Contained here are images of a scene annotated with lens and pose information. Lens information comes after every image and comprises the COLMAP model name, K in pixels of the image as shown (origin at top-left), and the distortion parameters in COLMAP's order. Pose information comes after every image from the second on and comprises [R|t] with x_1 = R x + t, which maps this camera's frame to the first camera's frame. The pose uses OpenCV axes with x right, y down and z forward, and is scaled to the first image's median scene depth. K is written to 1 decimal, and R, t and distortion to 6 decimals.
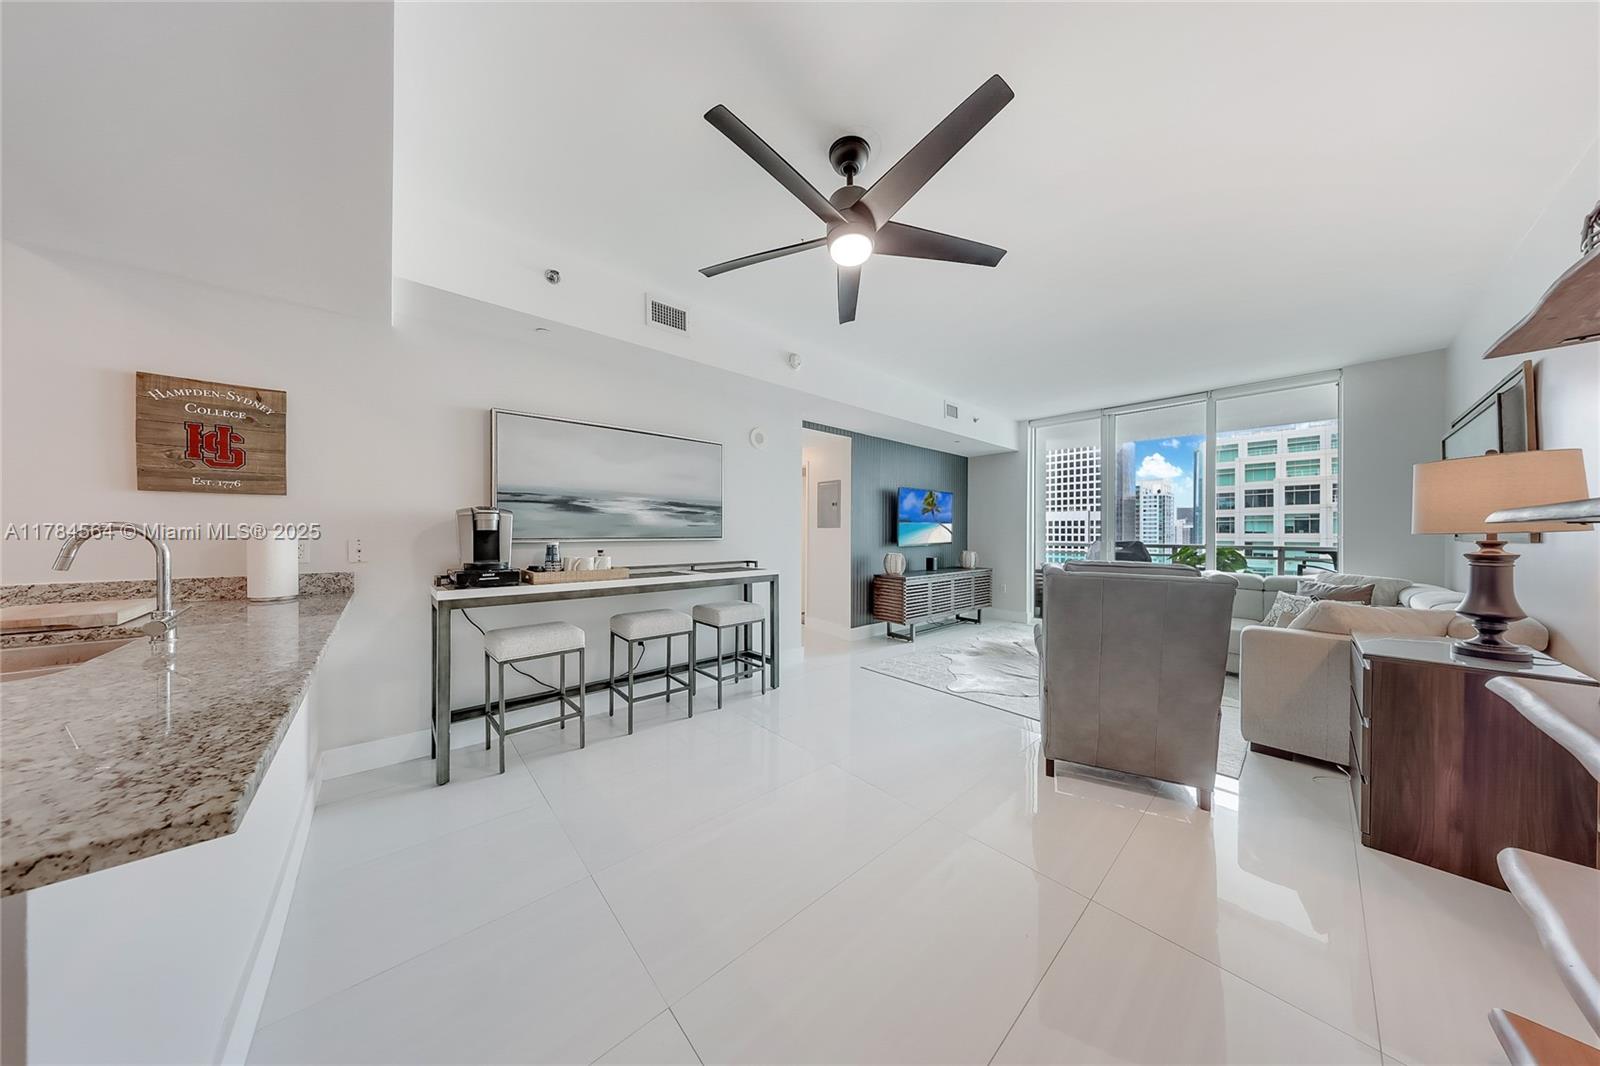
lens RADIAL K [[459.0, 0, 805.9], [0, 459.0, 534.1], [0, 0, 1]] dist [-0.000062, -0.000034]
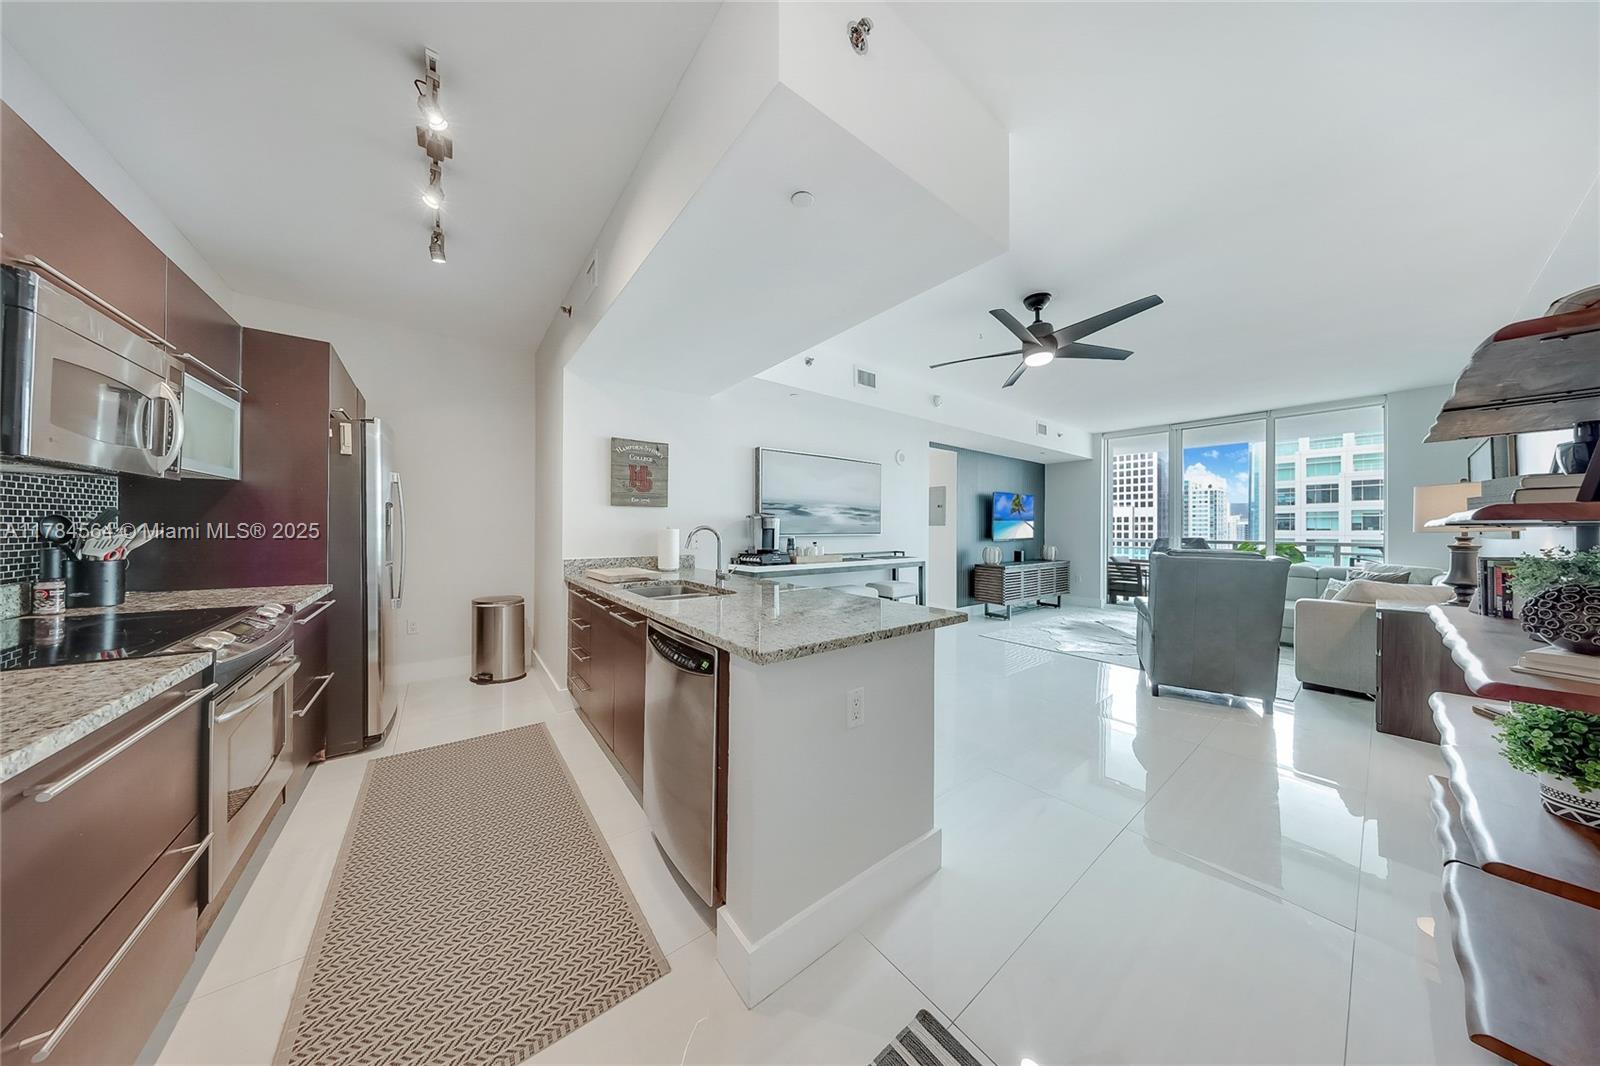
lens RADIAL K [[459.6, 0, 803.2], [0, 459.6, 527.9], [0, 0, 1]] dist [-0.000628, 0.000029]
pose [[0.997638, 0.001531, -0.068671, -0.250367], [-0.001876, 0.999986, -0.004955, -0.001305], [0.068662, 0.005073, 0.997627, -0.276713]]
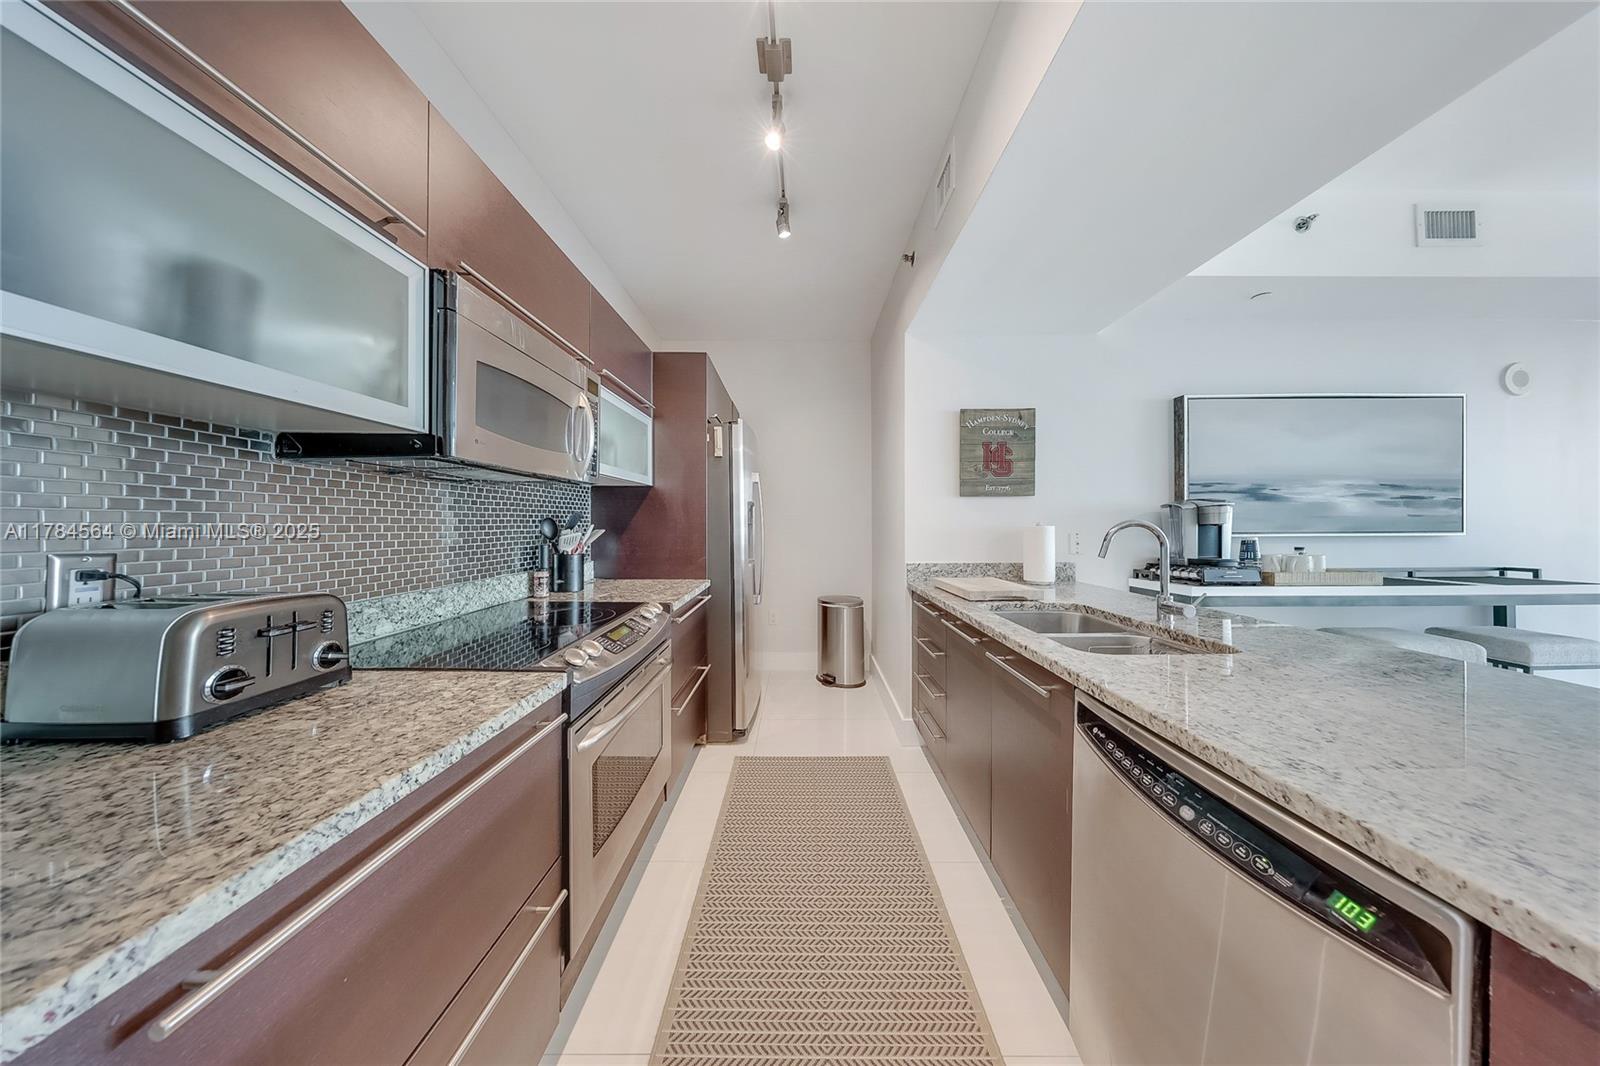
lens RADIAL K [[459.6, 0, 803.2], [0, 459.6, 527.9], [0, 0, 1]] dist [-0.000628, 0.000029]
pose [[0.746701, -0.001405, -0.665159, -0.366116], [0.002762, 0.999996, 0.000989, -0.001744], [0.665155, -0.002575, 0.746701, -0.133077]]
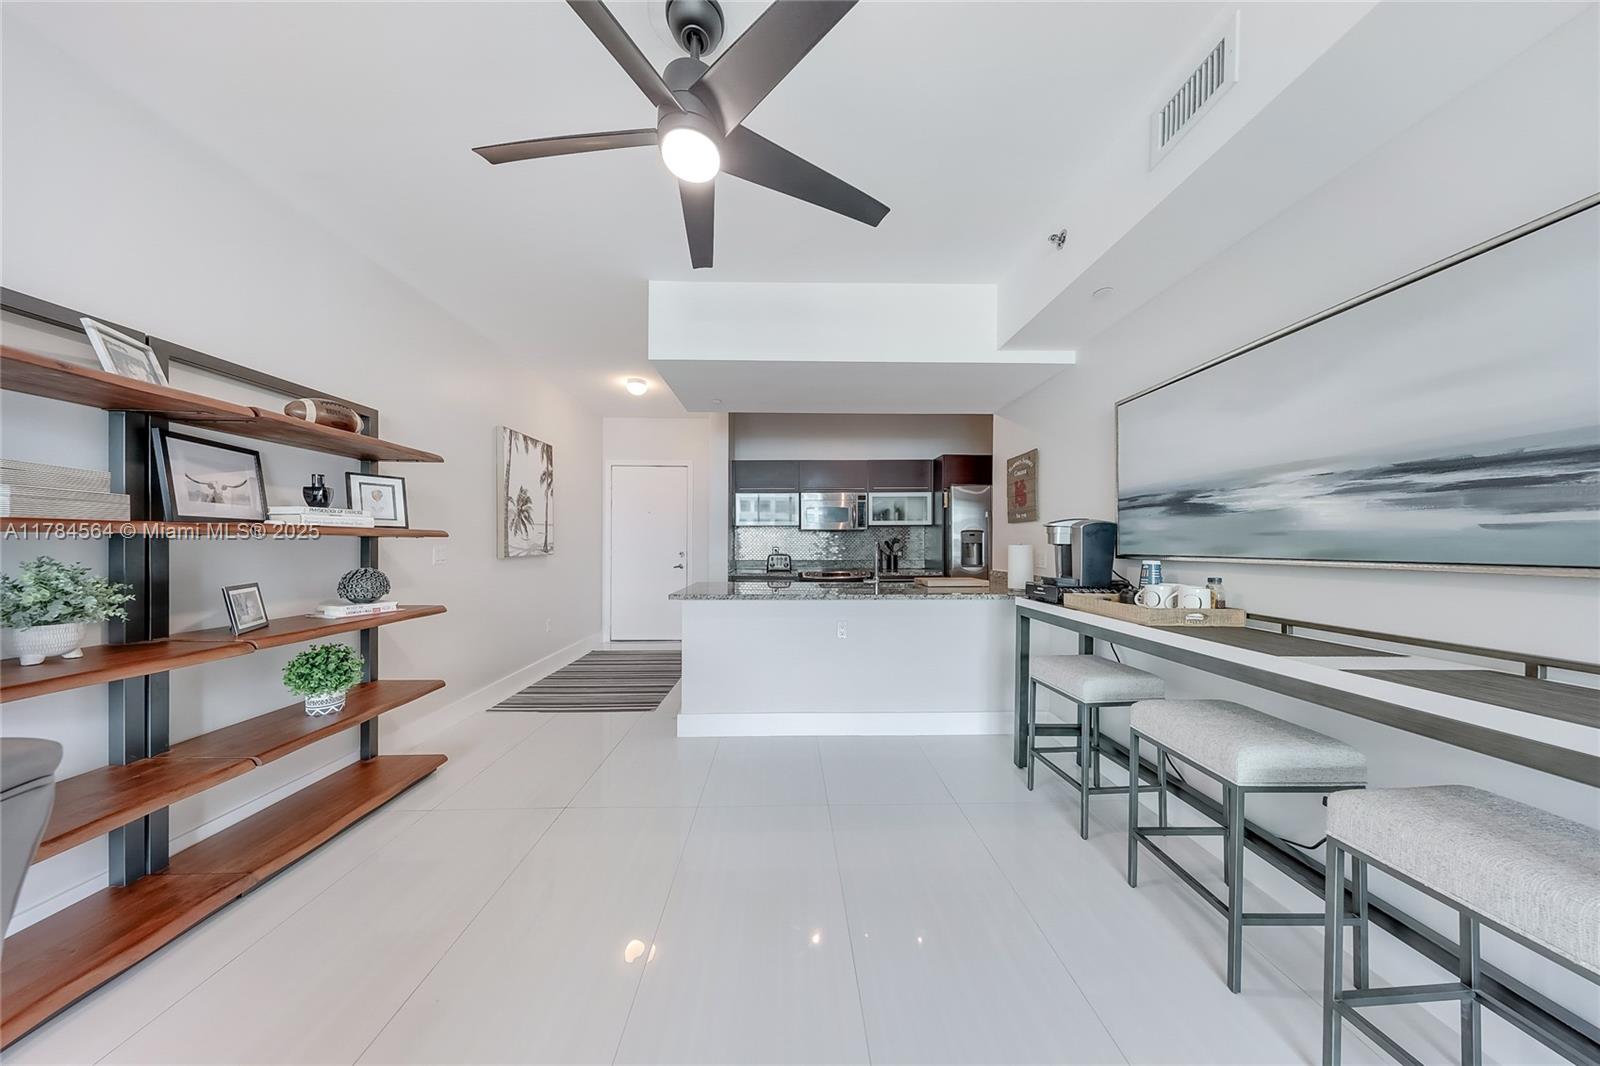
lens RADIAL K [[459.6, 0, 803.2], [0, 459.6, 527.9], [0, 0, 1]] dist [-0.000628, 0.000029]
pose [[-0.631955, -0.061638, -0.772550, 0.209377], [-0.053713, 0.997919, -0.035681, 0.014075], [0.773141, 0.018948, -0.633951, 0.628210]]
